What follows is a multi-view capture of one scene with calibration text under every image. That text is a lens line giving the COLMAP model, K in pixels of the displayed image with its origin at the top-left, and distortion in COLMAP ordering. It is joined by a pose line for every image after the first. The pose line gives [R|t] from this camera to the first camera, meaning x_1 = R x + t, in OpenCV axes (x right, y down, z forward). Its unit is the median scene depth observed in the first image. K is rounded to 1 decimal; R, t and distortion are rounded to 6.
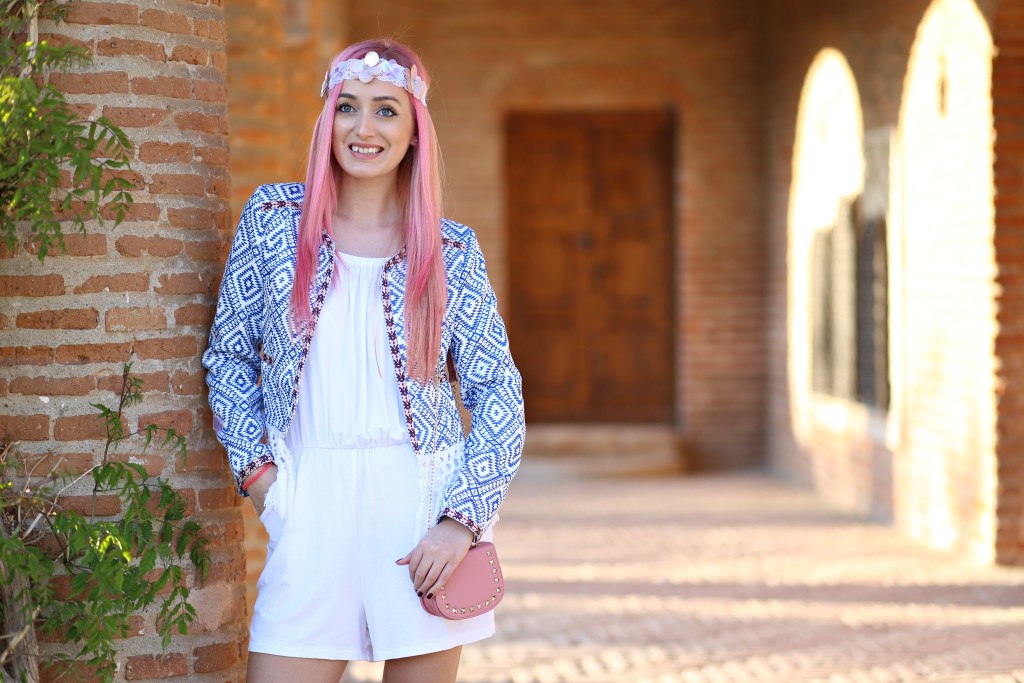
lens RADIAL K [[2514.1, 0, 512.0], [0, 2514.1, 341.5], [0, 0, 1]] dist [-0.112440, -0.662128]
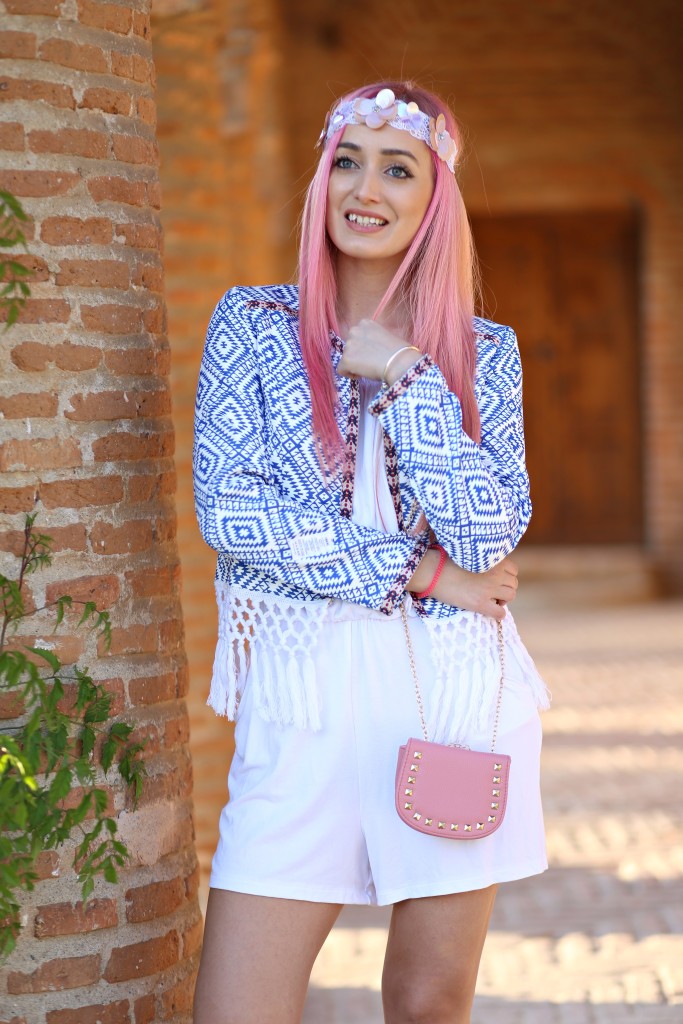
lens RADIAL K [[2514.1, 0, 341.5], [0, 2514.1, 512.0], [0, 0, 1]] dist [-0.112440, -0.662128]
pose [[0.999022, -0.014783, -0.041665, -0.029508], [0.015690, 0.999645, 0.021537, -0.006516], [0.041332, -0.022170, 0.998899, 0.255310]]
